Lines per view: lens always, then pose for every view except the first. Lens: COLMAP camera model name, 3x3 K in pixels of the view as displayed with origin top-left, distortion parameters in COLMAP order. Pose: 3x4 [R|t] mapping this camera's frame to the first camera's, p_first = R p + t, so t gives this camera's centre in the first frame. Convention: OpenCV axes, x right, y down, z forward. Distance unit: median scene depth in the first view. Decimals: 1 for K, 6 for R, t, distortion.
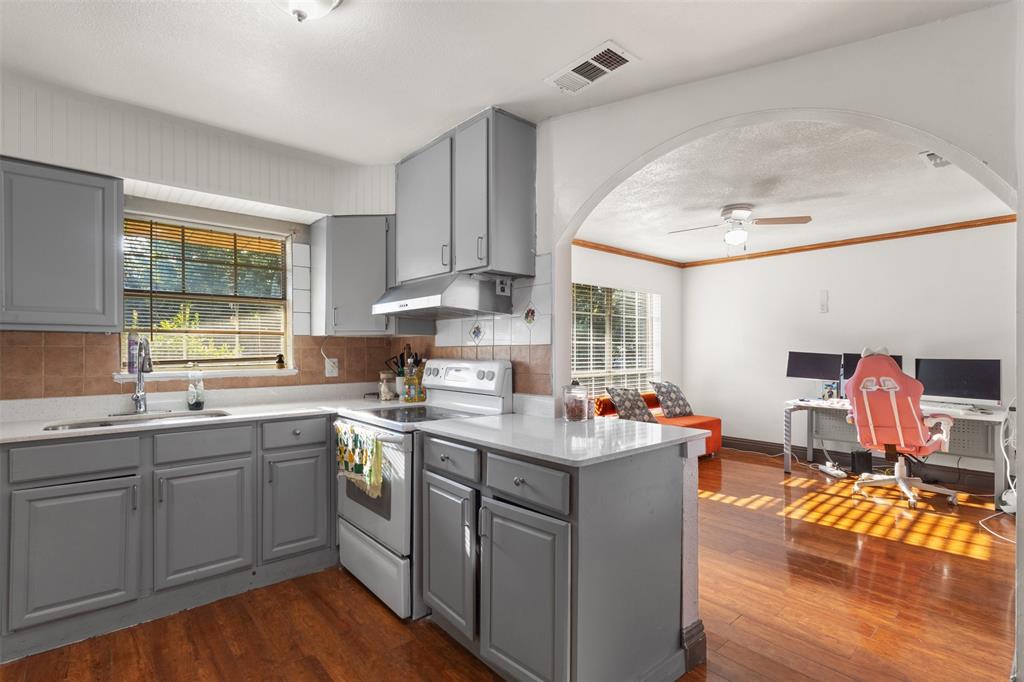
lens RADIAL K [[480.4, 0, 505.5], [0, 480.4, 350.6], [0, 0, 1]] dist [0.011148, 0.001108]
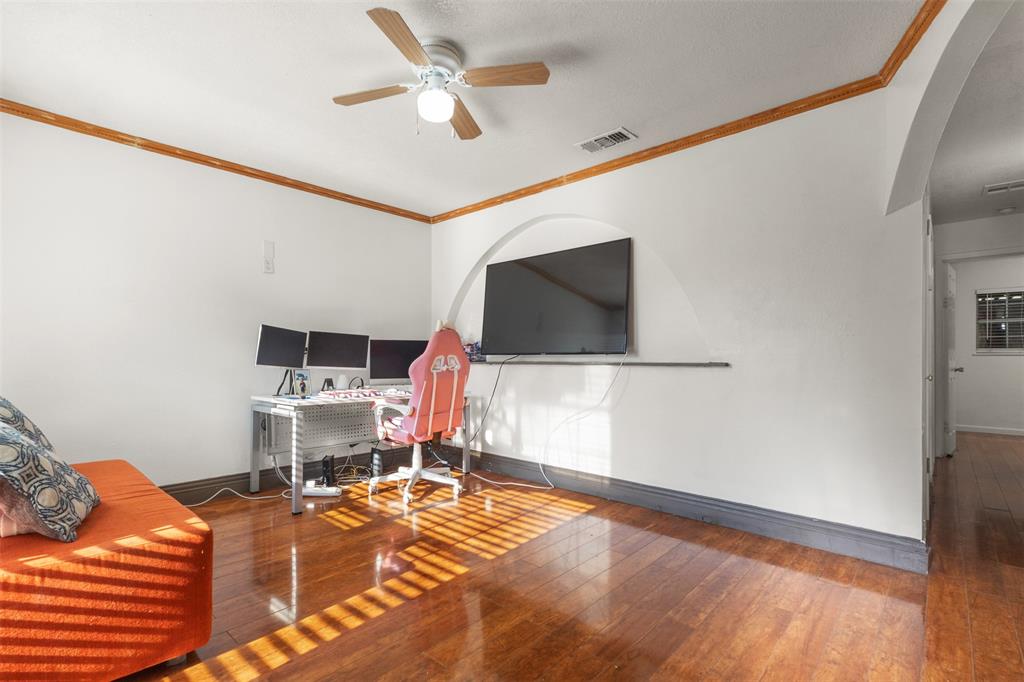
lens RADIAL K [[480.4, 0, 500.8], [0, 480.4, 351.4], [0, 0, 1]] dist [0.011148, 0.001108]
pose [[-0.100661, 0.015061, 0.994807, -0.086043], [-0.004458, 0.999869, -0.015589, 0.055578], [-0.994911, -0.006004, -0.100581, 0.906852]]
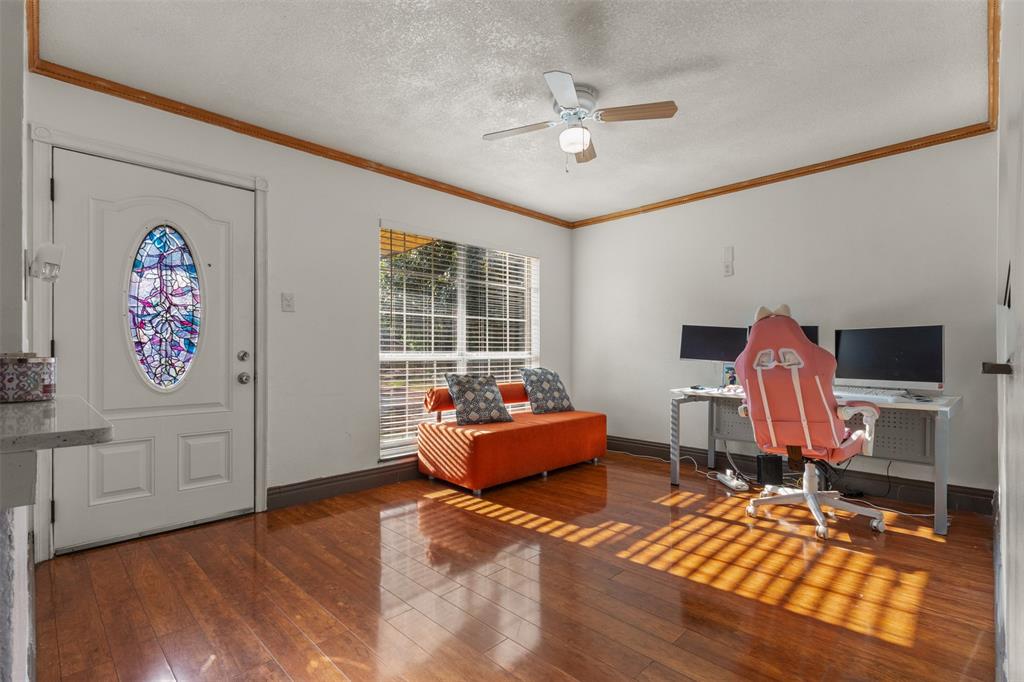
lens RADIAL K [[480.4, 0, 507.7], [0, 480.4, 358.1], [0, 0, 1]] dist [0.011148, 0.001108]
pose [[0.998722, -0.004956, 0.050306, 0.329474], [0.004432, 0.999935, 0.010514, 0.054477], [-0.050354, -0.010277, 0.998679, 0.306290]]
